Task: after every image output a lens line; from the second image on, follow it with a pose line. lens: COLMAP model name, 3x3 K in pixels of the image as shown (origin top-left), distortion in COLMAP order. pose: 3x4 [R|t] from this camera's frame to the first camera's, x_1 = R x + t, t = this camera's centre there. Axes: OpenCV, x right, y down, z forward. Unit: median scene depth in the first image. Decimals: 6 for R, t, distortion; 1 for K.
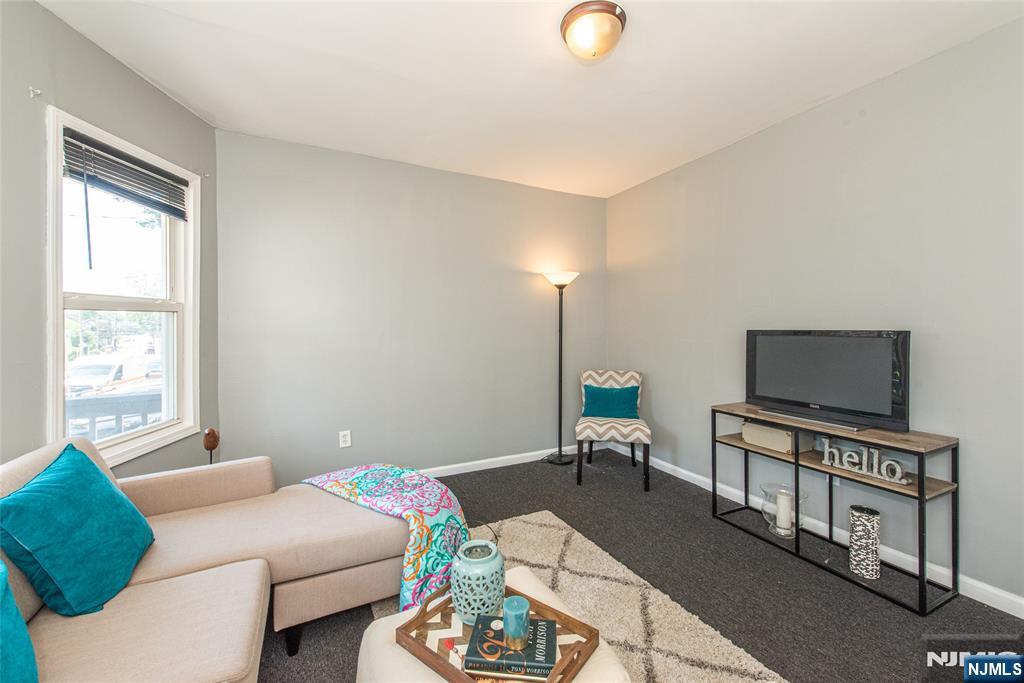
lens RADIAL K [[405.2, 0, 500.9], [0, 405.2, 323.1], [0, 0, 1]] dist [0.016745, -0.000006]
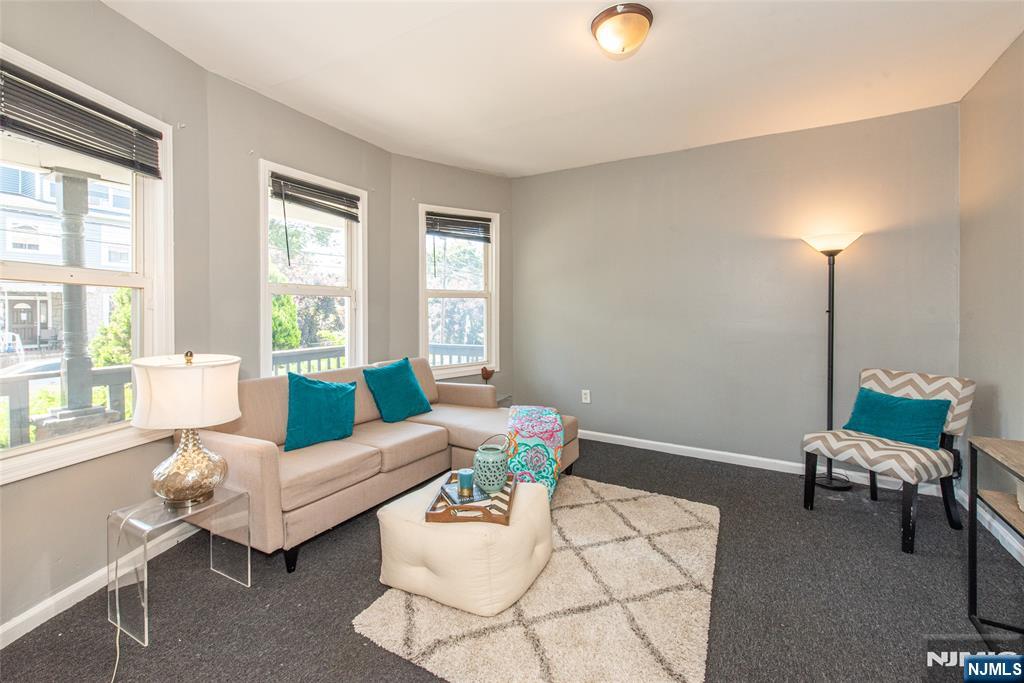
lens RADIAL K [[435.8, 0, 512.1], [0, 435.8, 309.2], [0, 0, 1]] dist [0.000406, 0.000090]
pose [[0.553297, 0.001385, -0.832983, 0.577548], [0.000304, 0.999998, 0.001864, 0.014102], [0.832984, -0.001285, 0.553296, 0.069535]]
